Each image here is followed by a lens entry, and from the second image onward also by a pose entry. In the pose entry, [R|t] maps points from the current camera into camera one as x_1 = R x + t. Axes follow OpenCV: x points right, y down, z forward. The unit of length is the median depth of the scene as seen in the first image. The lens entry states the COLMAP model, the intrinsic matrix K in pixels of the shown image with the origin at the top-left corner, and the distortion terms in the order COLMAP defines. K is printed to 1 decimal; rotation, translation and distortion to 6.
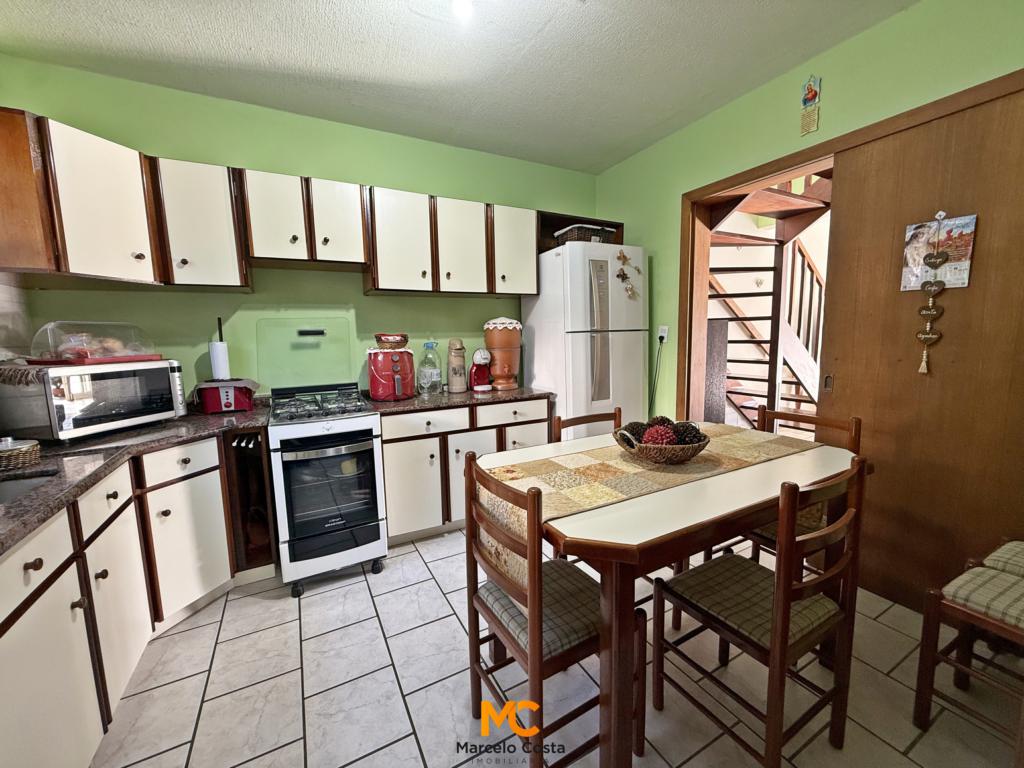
lens RADIAL K [[405.8, 0, 510.2], [0, 405.8, 385.5], [0, 0, 1]] dist [-0.001154, -0.000222]
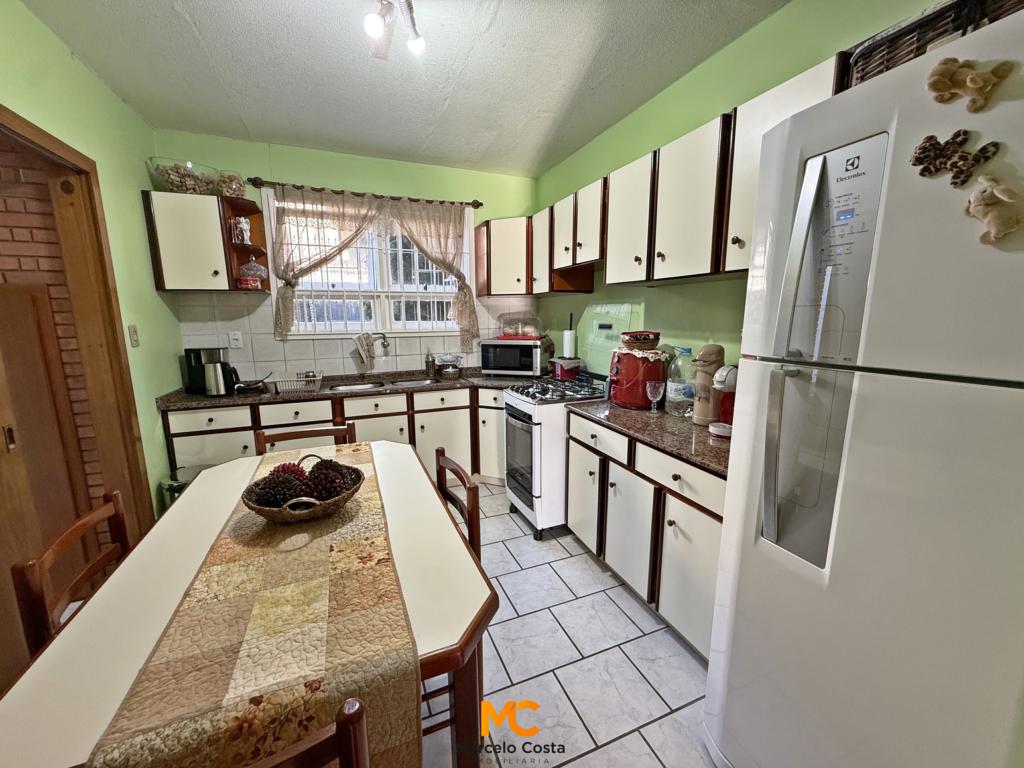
lens RADIAL K [[405.8, 0, 510.2], [0, 405.8, 385.5], [0, 0, 1]] dist [-0.001154, -0.000222]
pose [[-0.105904, 0.196351, -0.974798, 0.639533], [-0.113333, 0.971539, 0.208007, -0.173327], [0.987897, 0.132505, -0.080637, 0.848508]]
